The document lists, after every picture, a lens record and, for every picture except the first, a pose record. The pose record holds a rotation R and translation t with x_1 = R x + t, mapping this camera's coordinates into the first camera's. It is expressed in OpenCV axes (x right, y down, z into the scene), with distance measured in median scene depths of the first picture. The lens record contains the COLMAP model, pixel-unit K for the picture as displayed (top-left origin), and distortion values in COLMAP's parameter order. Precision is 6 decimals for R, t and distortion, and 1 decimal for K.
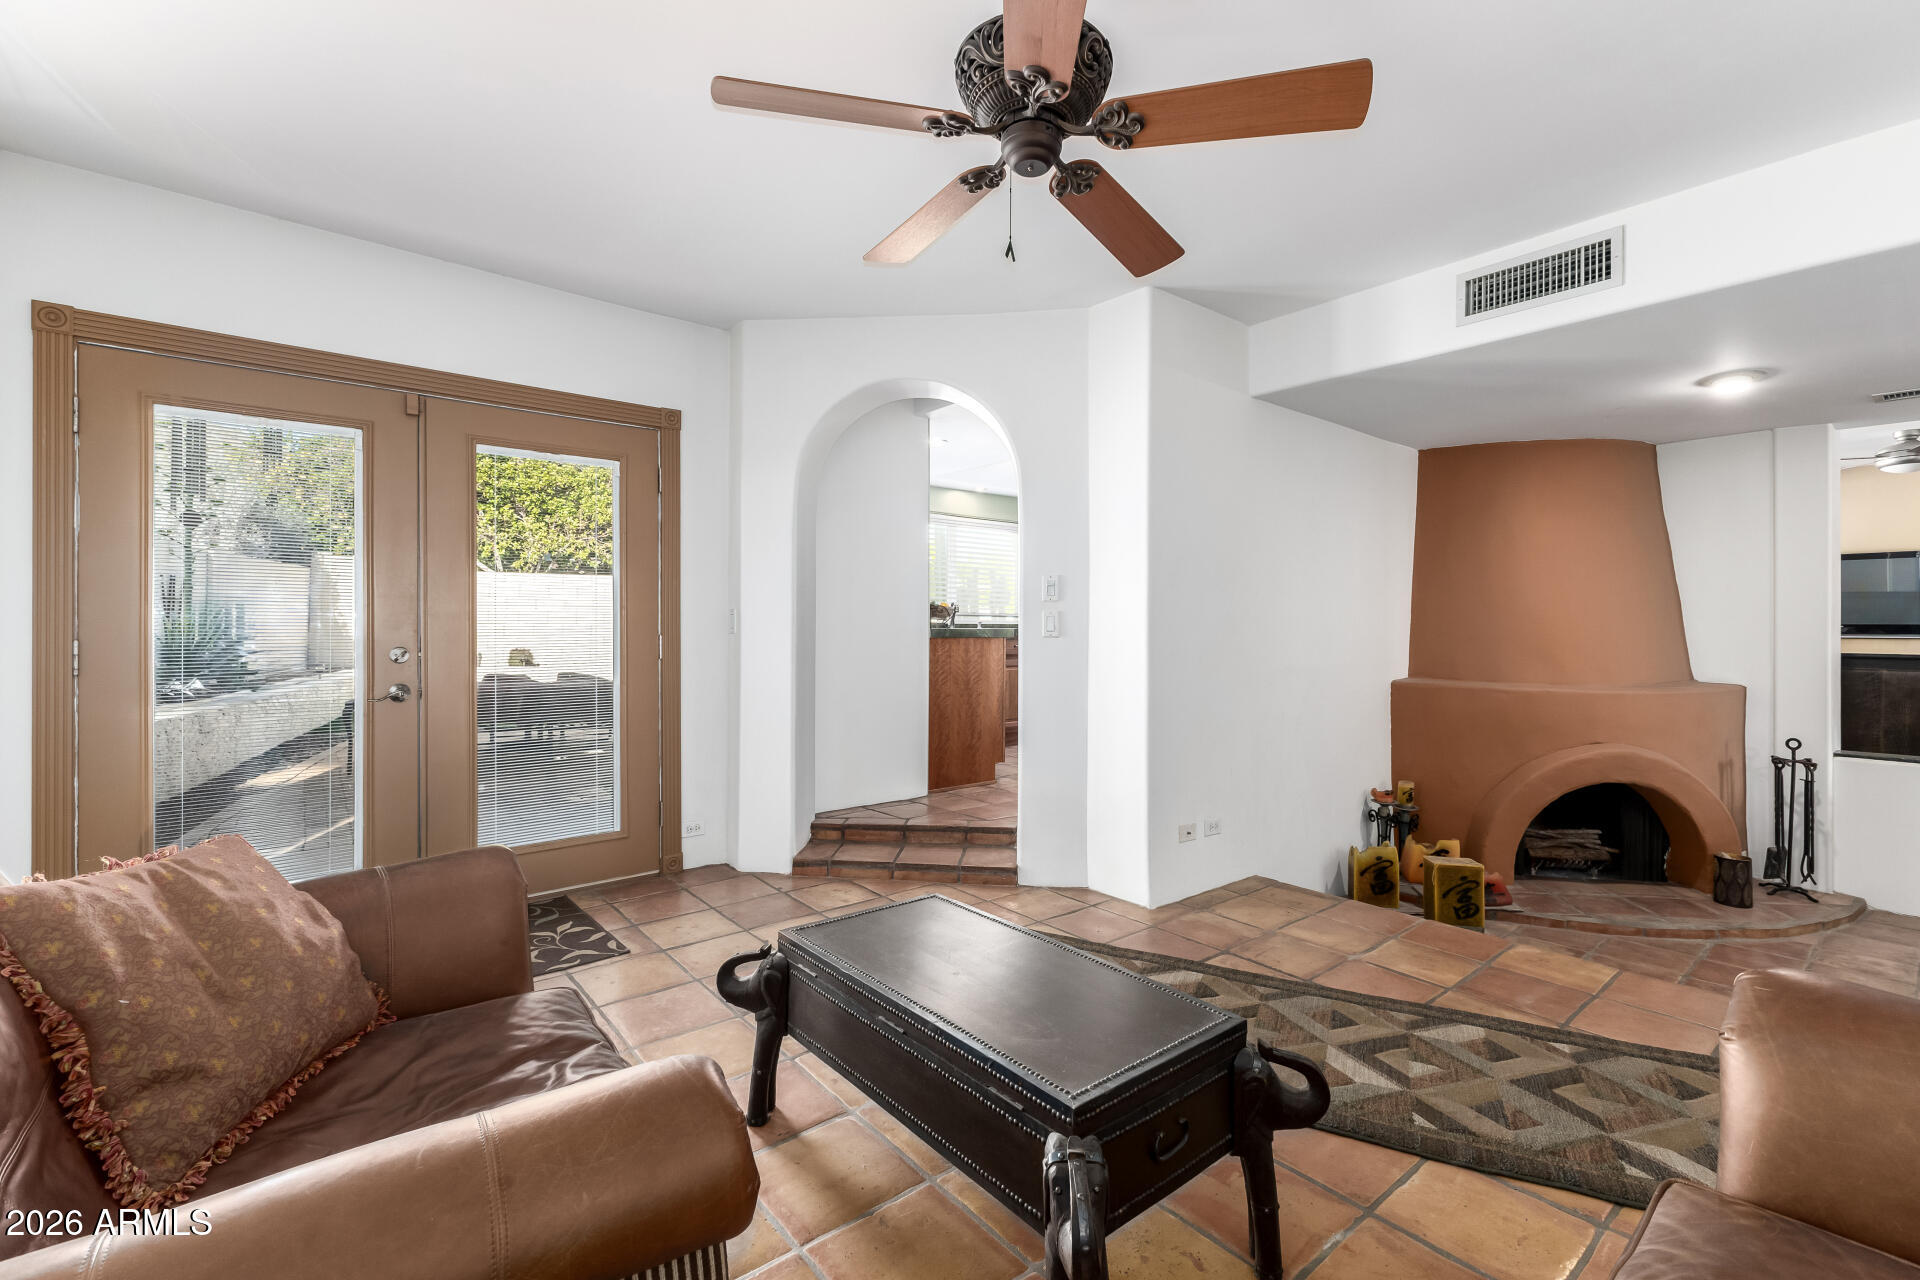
lens RADIAL K [[826.7, 0, 974.2], [0, 826.7, 632.5], [0, 0, 1]] dist [0.009456, 0.000141]
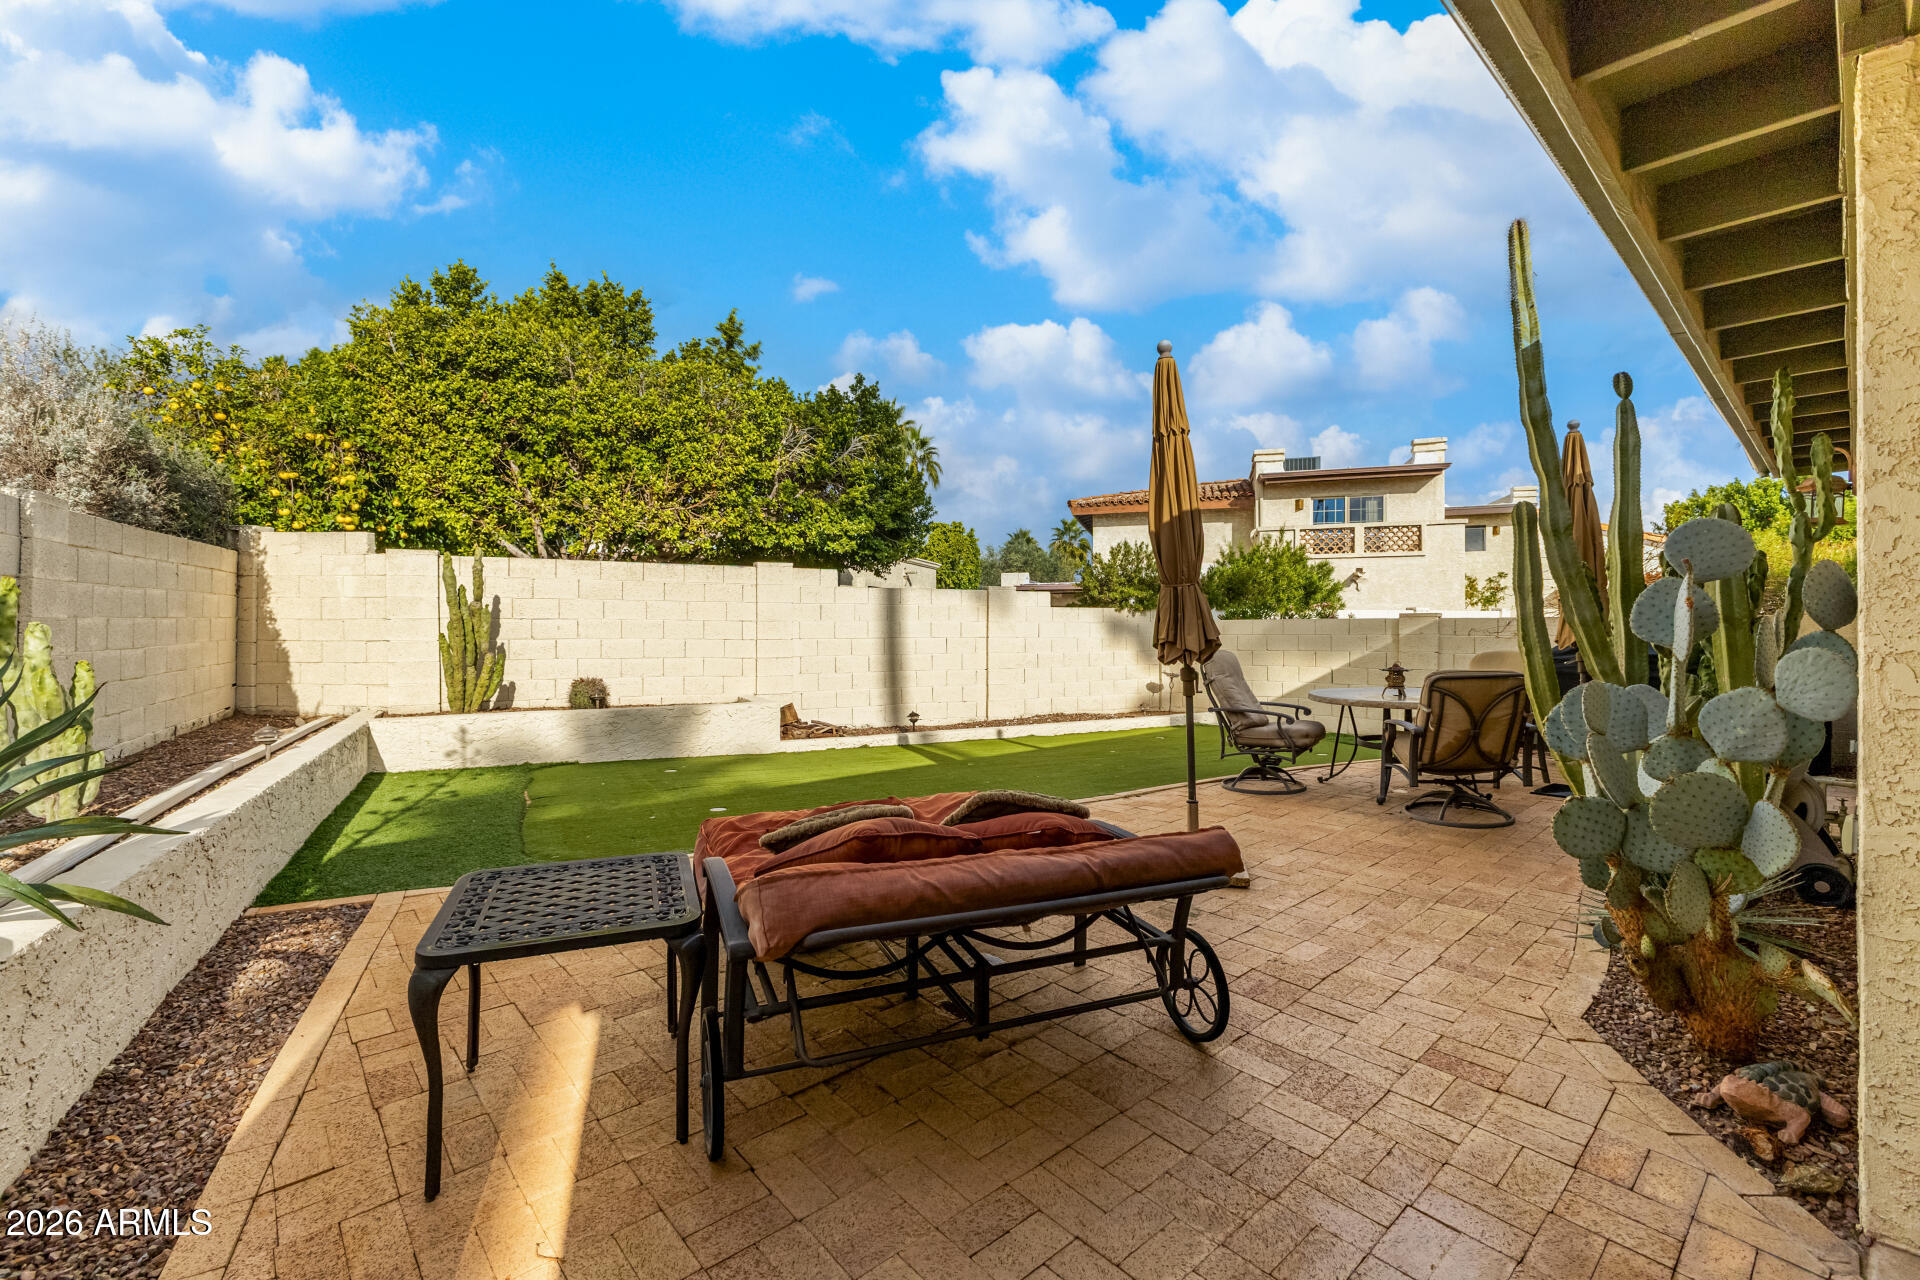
lens RADIAL K [[826.7, 0, 974.2], [0, 826.7, 632.5], [0, 0, 1]] dist [0.009456, 0.000141]
pose [[0.998094, -0.004144, 0.061572, -0.279313], [0.003876, 0.999982, 0.004479, -0.017365], [-0.061589, -0.004232, 0.998093, 0.335791]]
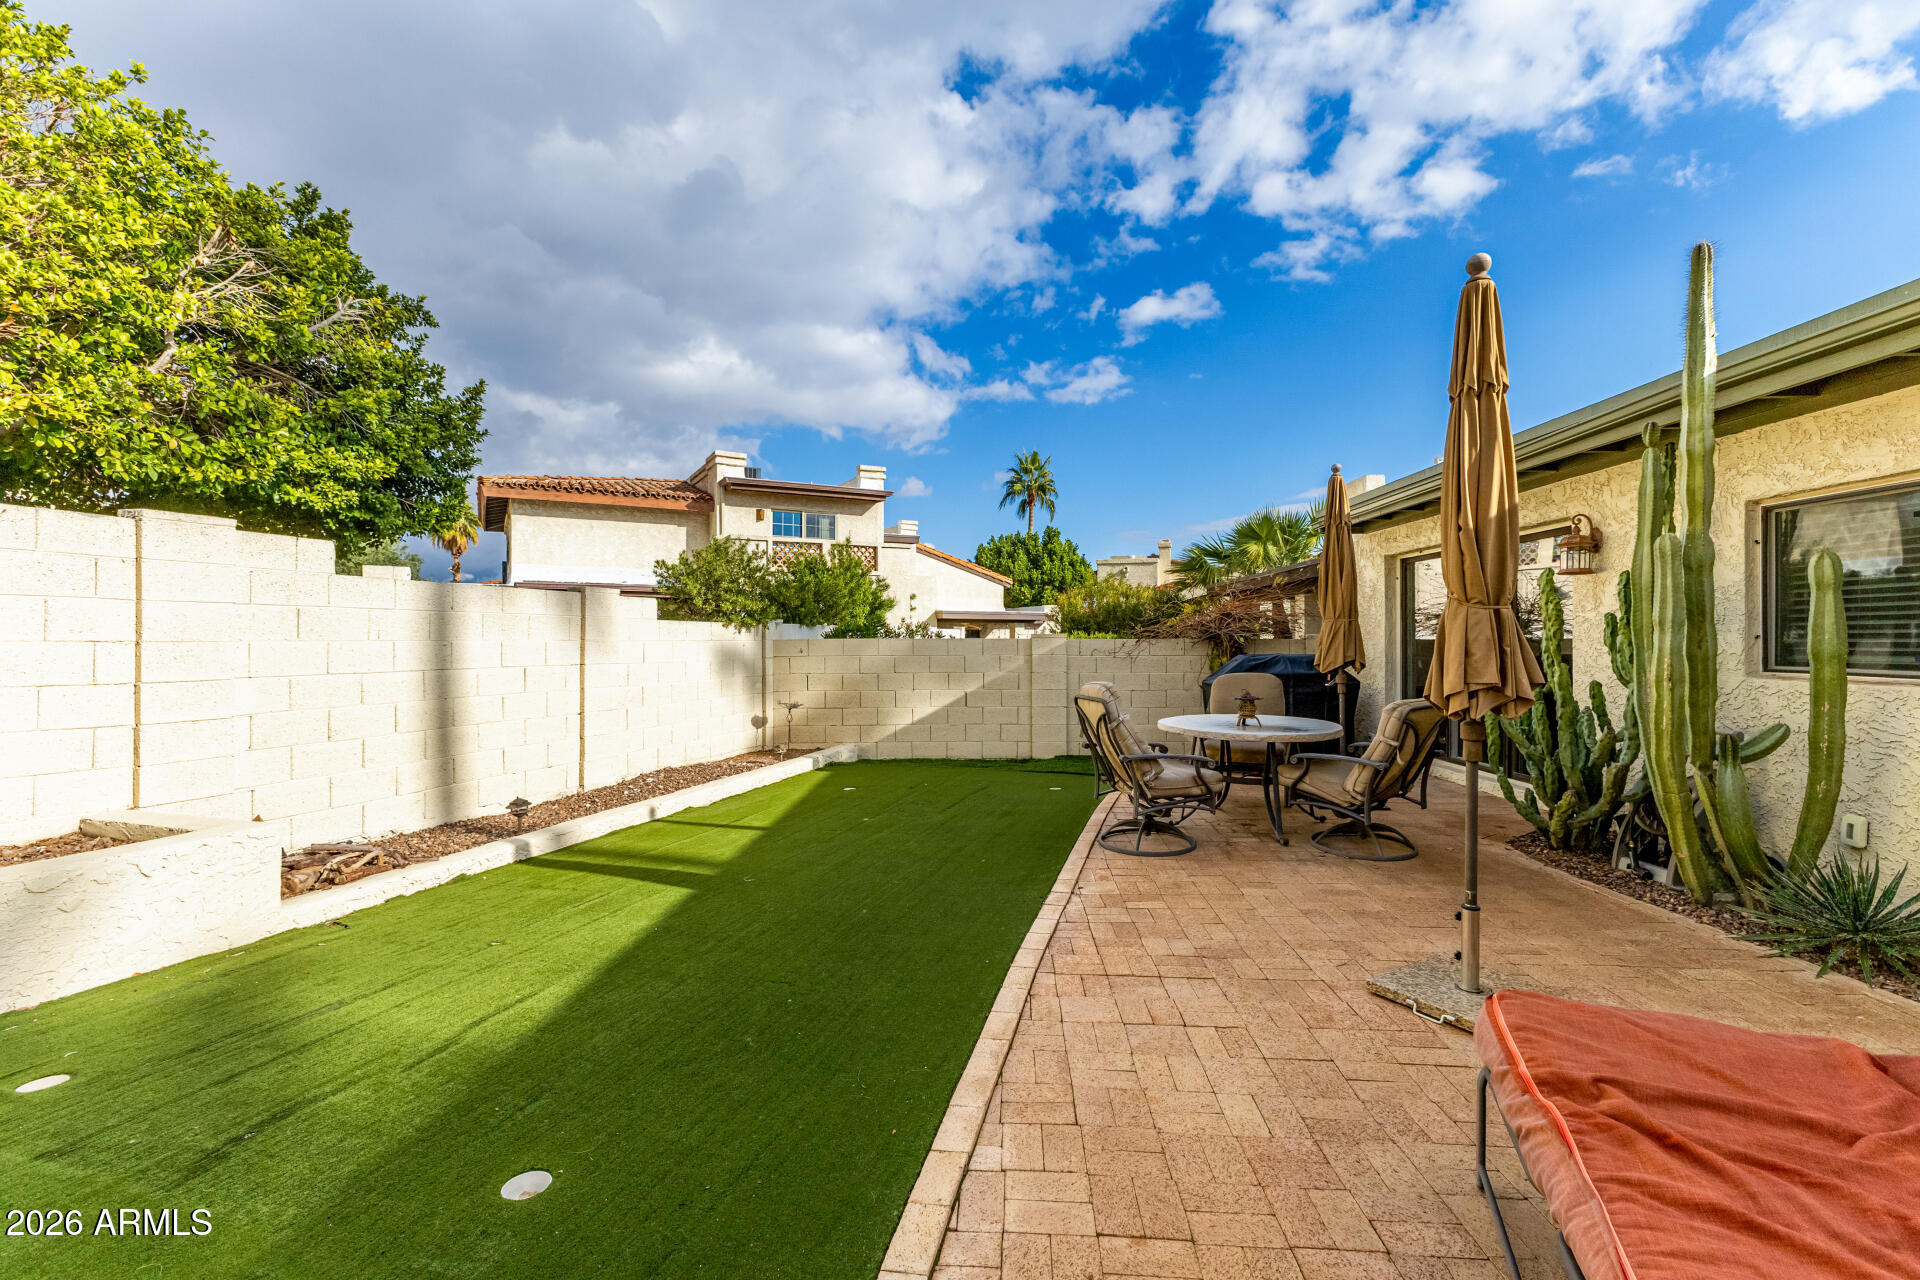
lens RADIAL K [[829.6, 0, 962.6], [0, 829.6, 643.5], [0, 0, 1]] dist [0.013336, -0.000327]
pose [[0.673592, -0.004328, 0.739091, -0.446785], [0.001215, 0.999988, 0.004748, -0.024671], [-0.739103, -0.002300, 0.673589, 0.605714]]
